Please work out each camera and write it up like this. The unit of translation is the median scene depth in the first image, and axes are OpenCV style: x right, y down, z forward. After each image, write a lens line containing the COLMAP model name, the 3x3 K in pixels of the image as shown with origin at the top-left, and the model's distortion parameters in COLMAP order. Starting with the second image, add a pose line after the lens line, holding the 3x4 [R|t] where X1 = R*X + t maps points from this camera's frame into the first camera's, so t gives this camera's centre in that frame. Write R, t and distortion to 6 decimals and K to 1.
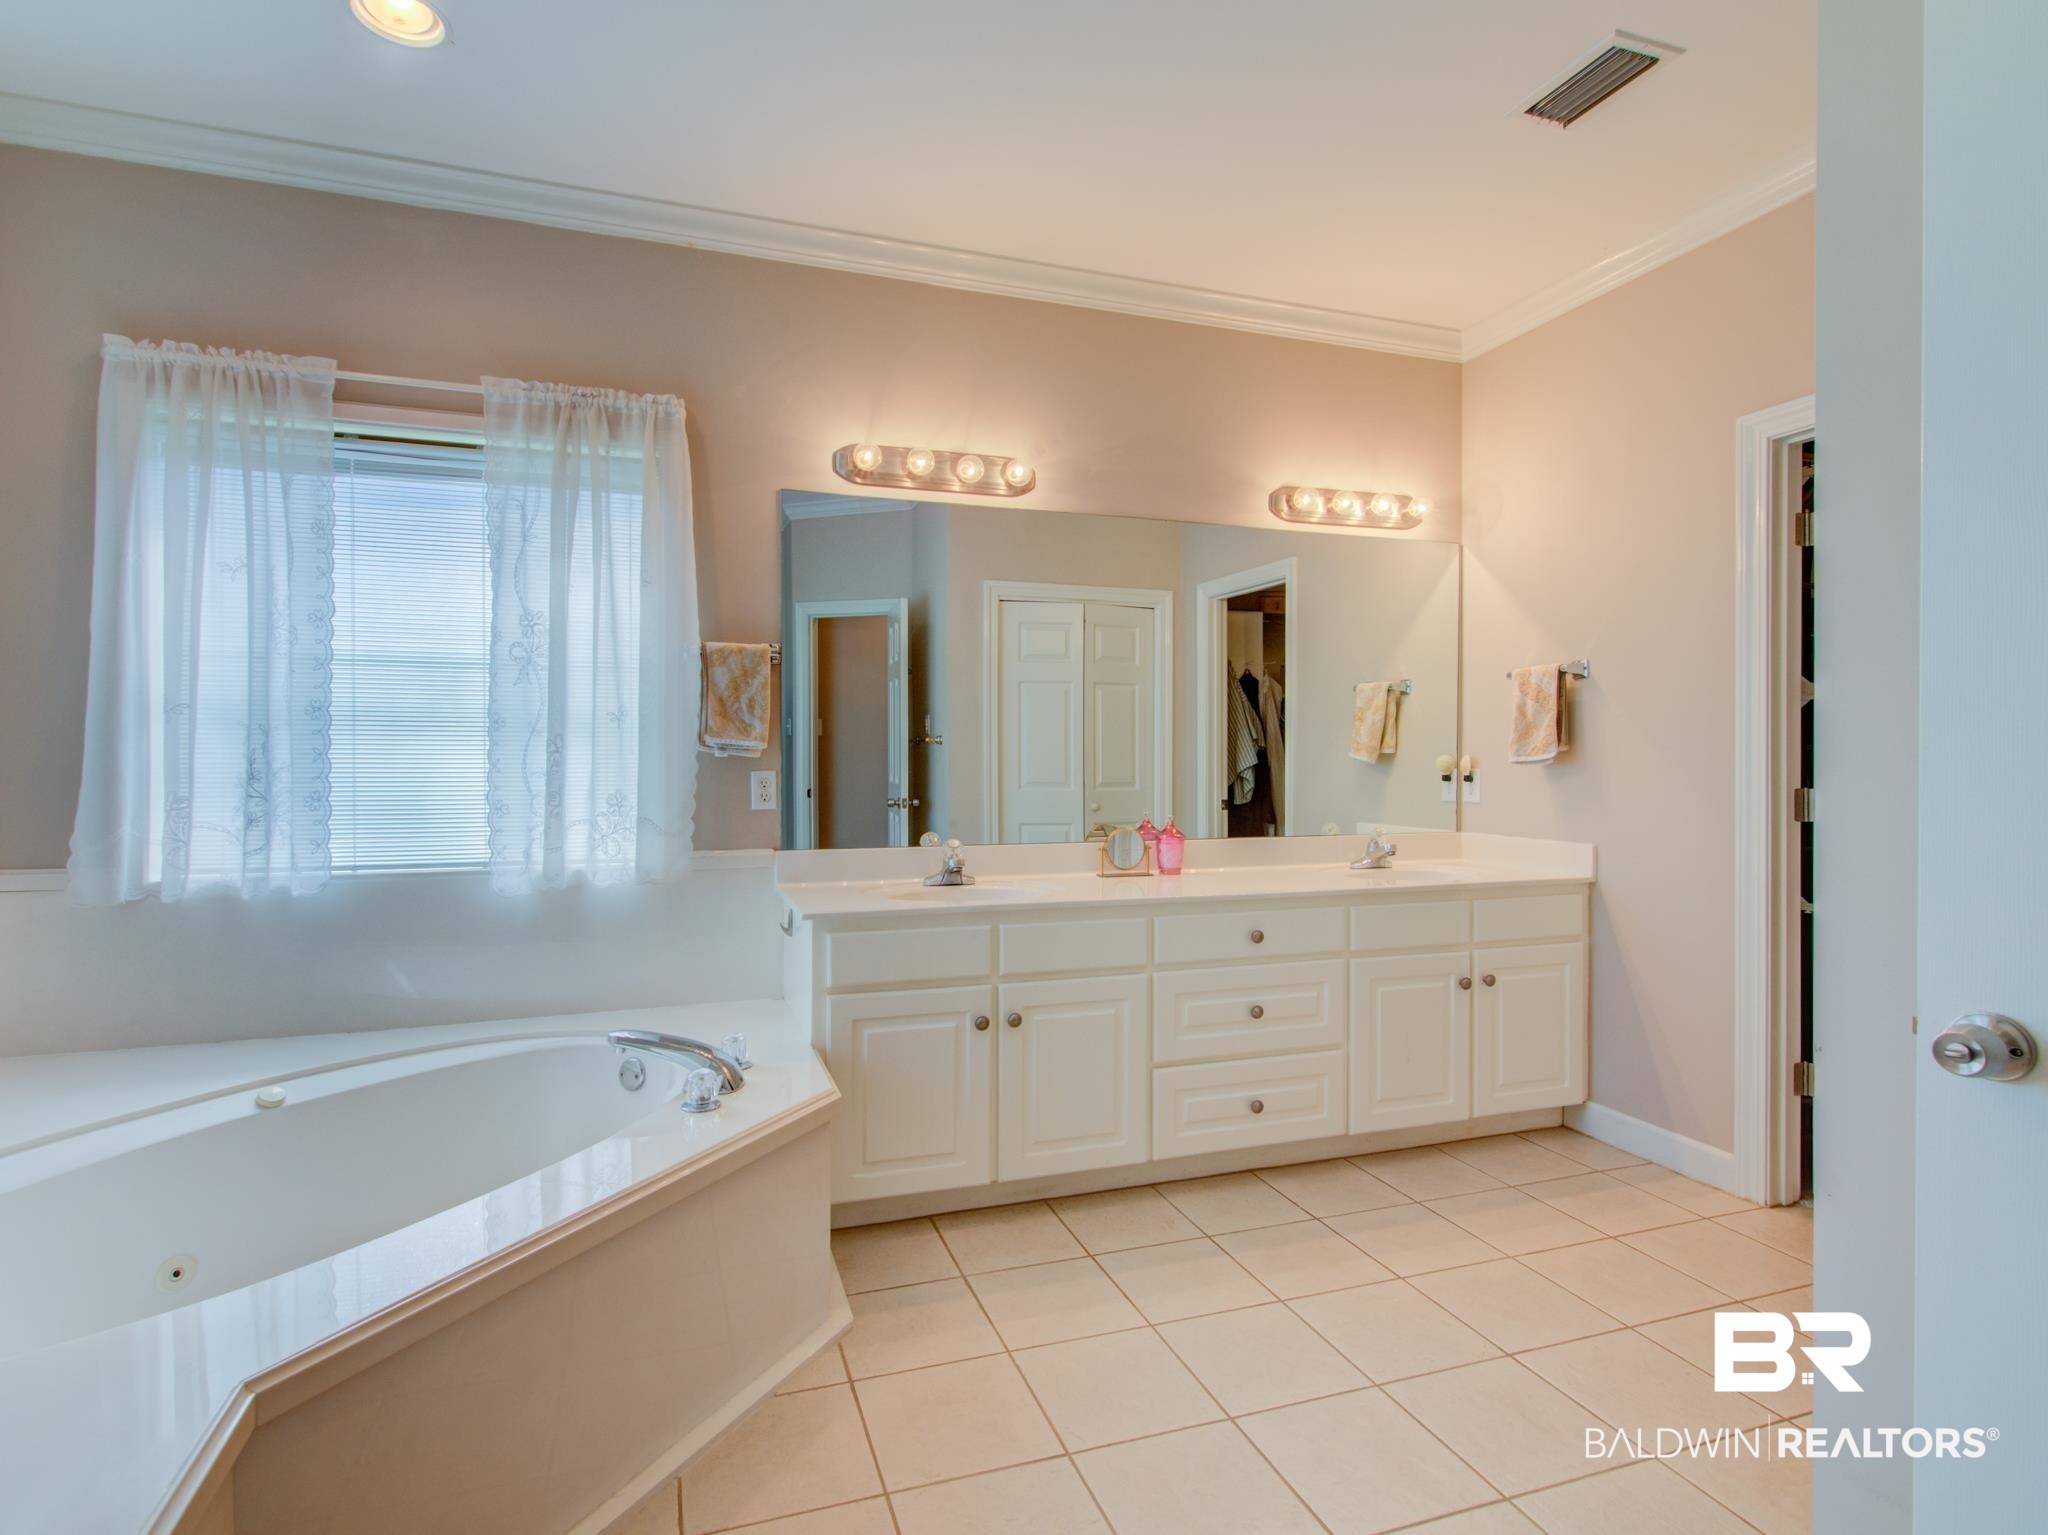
lens RADIAL K [[989.5, 0, 1020.1], [0, 989.5, 776.0], [0, 0, 1]] dist [0.012213, -0.000062]
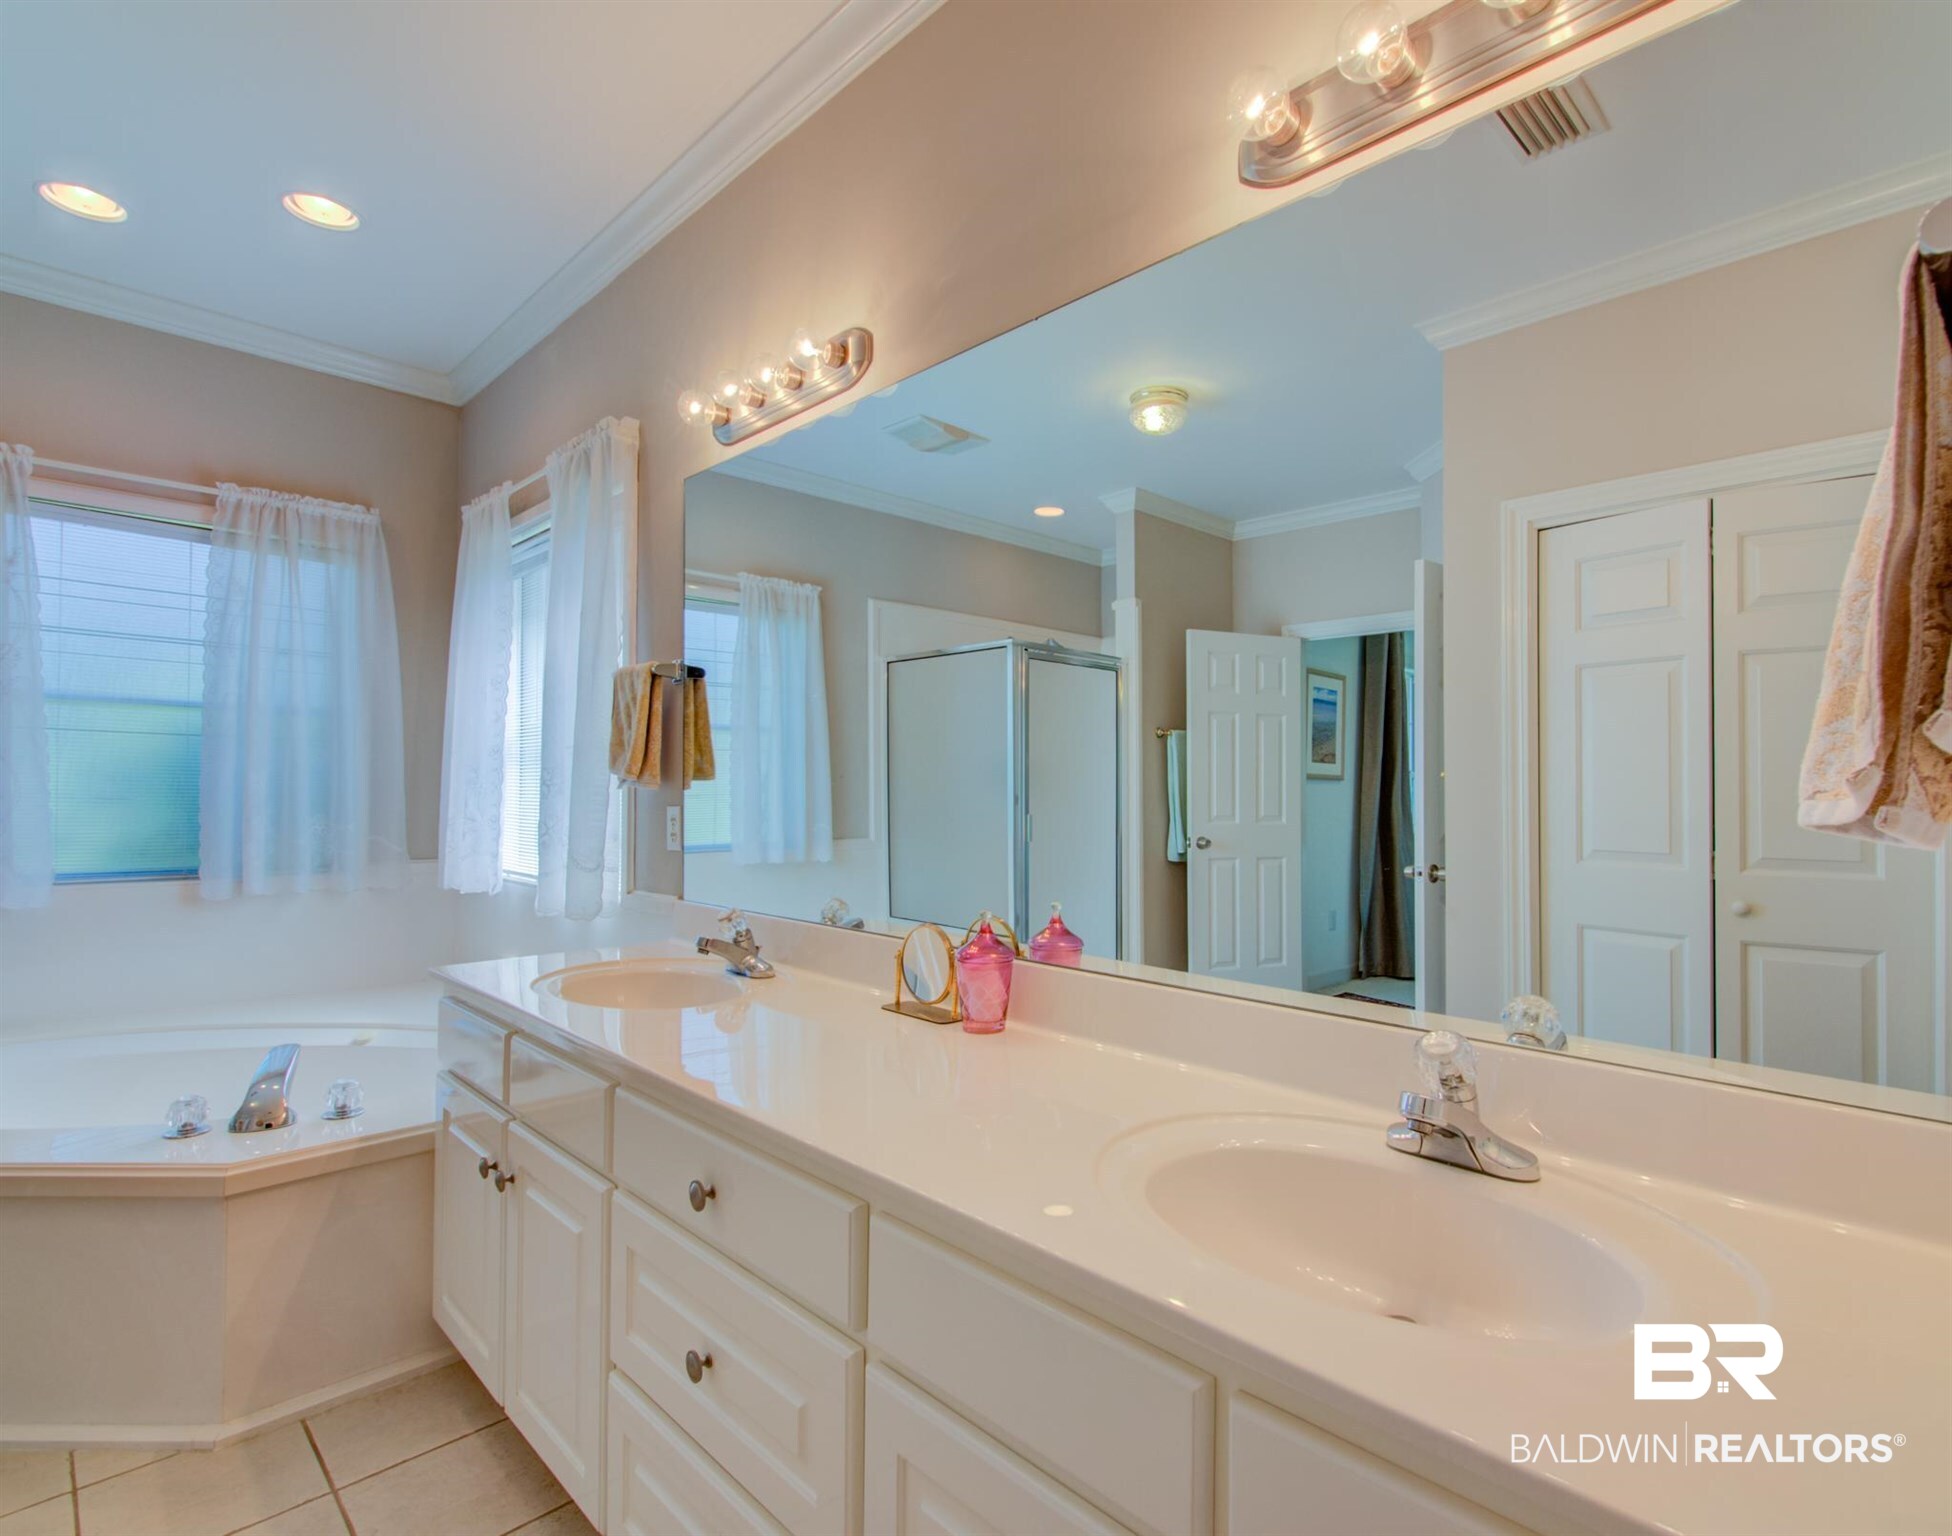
lens RADIAL K [[991.9, 0, 1059.3], [0, 991.9, 779.6], [0, 0, 1]] dist [-0.000663, -0.001045]
pose [[0.447806, -0.007431, -0.894100, 0.814842], [-0.029102, 0.999315, -0.022881, -0.023375], [0.893657, 0.036267, 0.447283, 1.095572]]
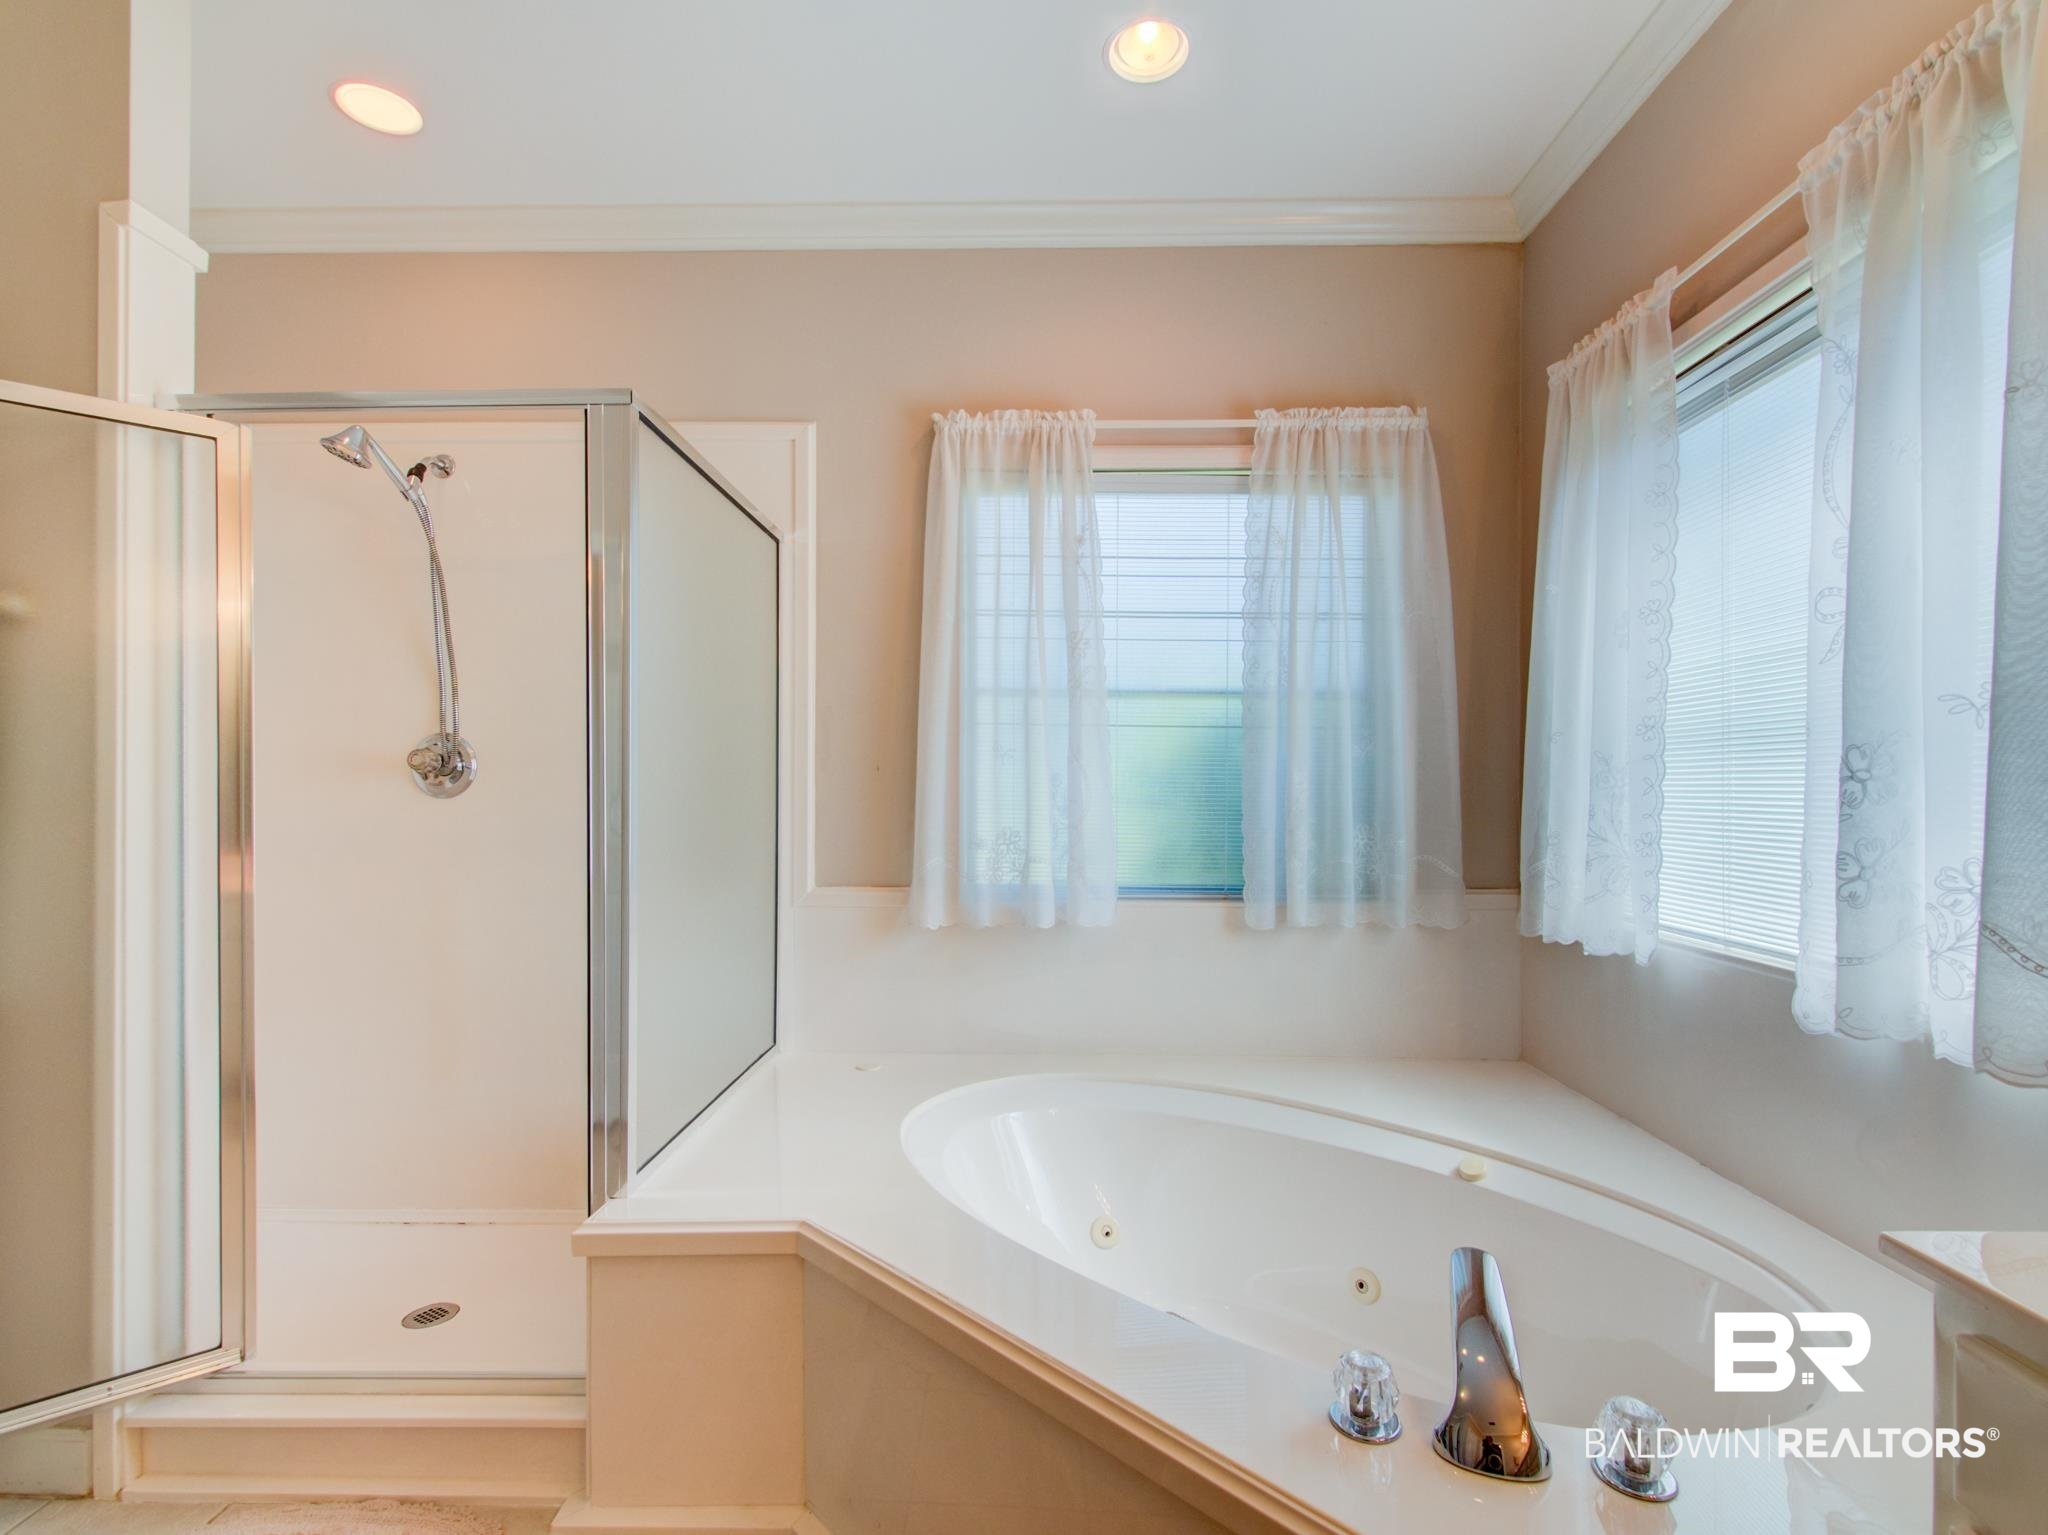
lens RADIAL K [[1043.7, 0, 1029.8], [0, 1043.7, 789.5], [0, 0, 1]] dist [0.000734, -0.000096]
pose [[-0.362067, 0.000212, -0.932152, 0.232028], [-0.022434, 0.999708, 0.008941, -0.015271], [0.931882, 0.024149, -0.361957, 0.843434]]
